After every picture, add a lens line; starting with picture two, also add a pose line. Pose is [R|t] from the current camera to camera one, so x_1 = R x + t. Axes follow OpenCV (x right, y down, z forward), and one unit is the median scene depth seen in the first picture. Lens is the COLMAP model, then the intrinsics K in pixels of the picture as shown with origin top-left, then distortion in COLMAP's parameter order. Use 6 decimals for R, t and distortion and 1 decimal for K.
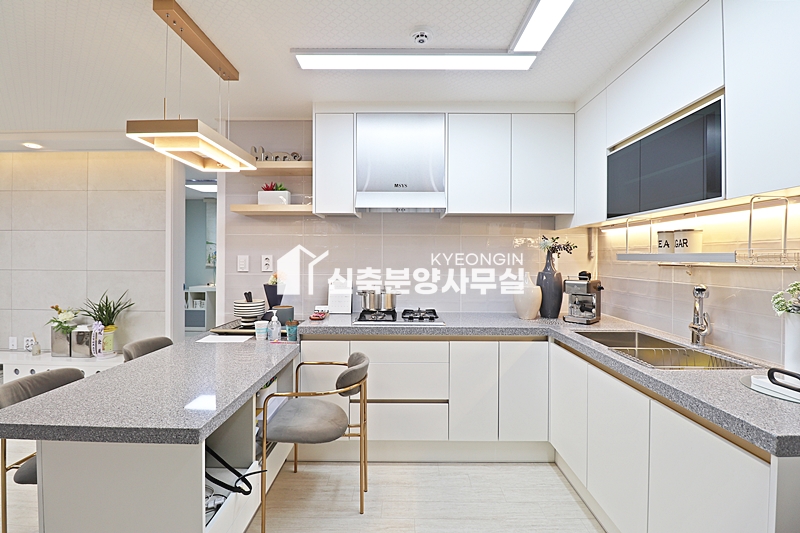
lens RADIAL K [[370.0, 0, 400.0], [0, 370.0, 266.5], [0, 0, 1]] dist [-0.002210, -0.000446]
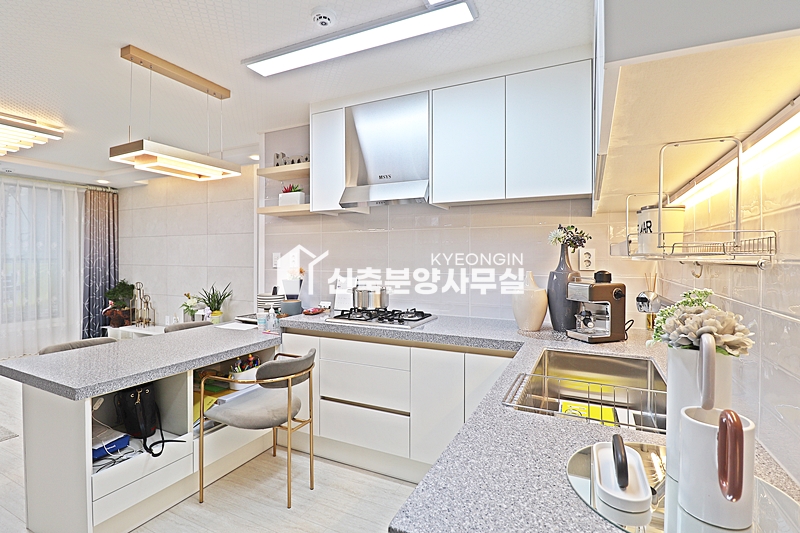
lens RADIAL K [[387.1, 0, 400.0], [0, 387.1, 266.5], [0, 0, 1]] dist [0.002843, 0.000304]
pose [[0.901645, 0.007702, -0.432409, 0.462159], [-0.008260, 0.999966, 0.000588, 0.006714], [0.432399, 0.003041, 0.901677, 0.132355]]
